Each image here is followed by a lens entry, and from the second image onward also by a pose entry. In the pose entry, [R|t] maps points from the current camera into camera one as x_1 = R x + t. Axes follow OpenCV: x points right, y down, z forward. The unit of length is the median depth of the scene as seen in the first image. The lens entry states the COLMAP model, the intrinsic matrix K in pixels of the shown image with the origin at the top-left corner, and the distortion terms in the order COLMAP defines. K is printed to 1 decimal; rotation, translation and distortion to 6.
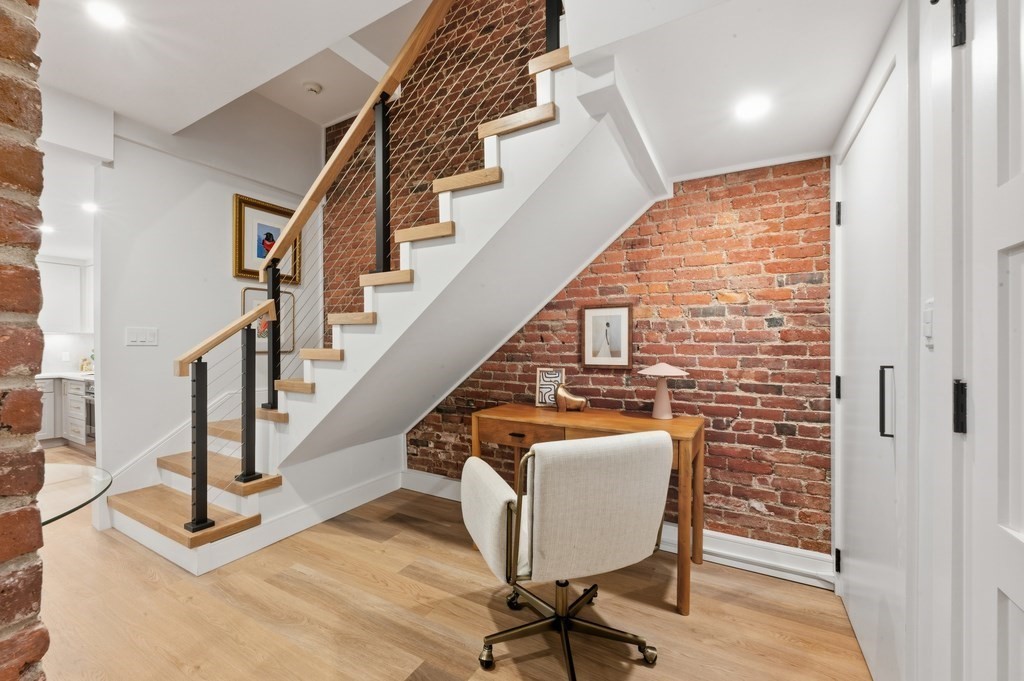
lens RADIAL K [[411.5, 0, 510.5], [0, 411.5, 346.3], [0, 0, 1]] dist [-0.000672, -0.000026]
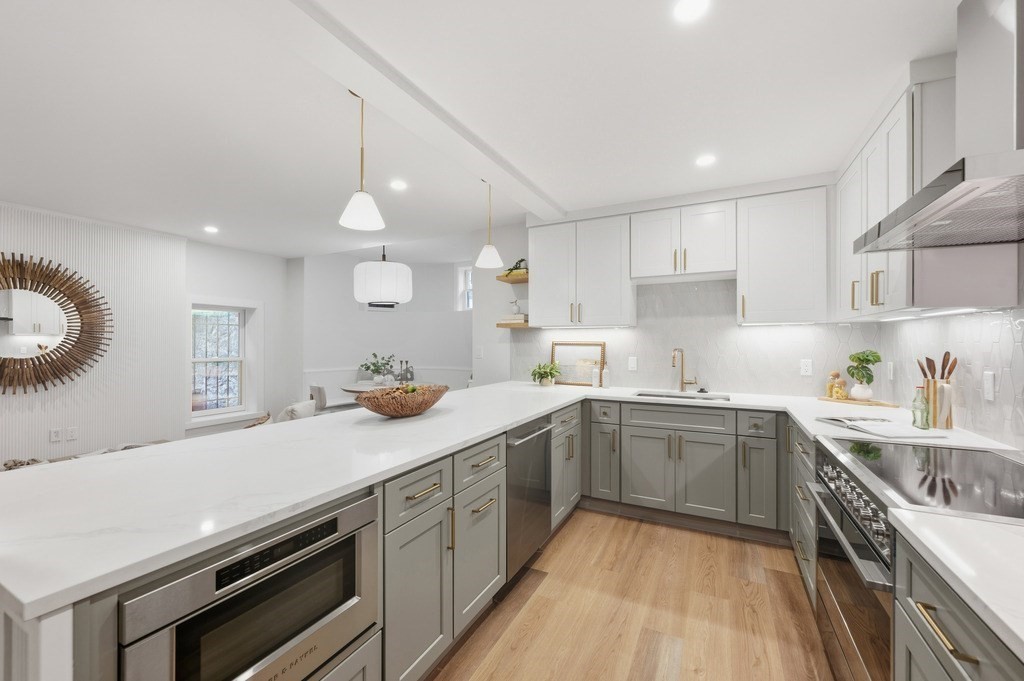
lens RADIAL K [[413.3, 0, 510.9], [0, 413.3, 340.8], [0, 0, 1]] dist [-0.001381, -0.000034]
pose [[0.048944, -0.006805, -0.998778, -1.427660], [-0.006110, 0.999956, -0.007112, -0.009172], [0.998783, 0.006451, 0.048900, 1.496088]]
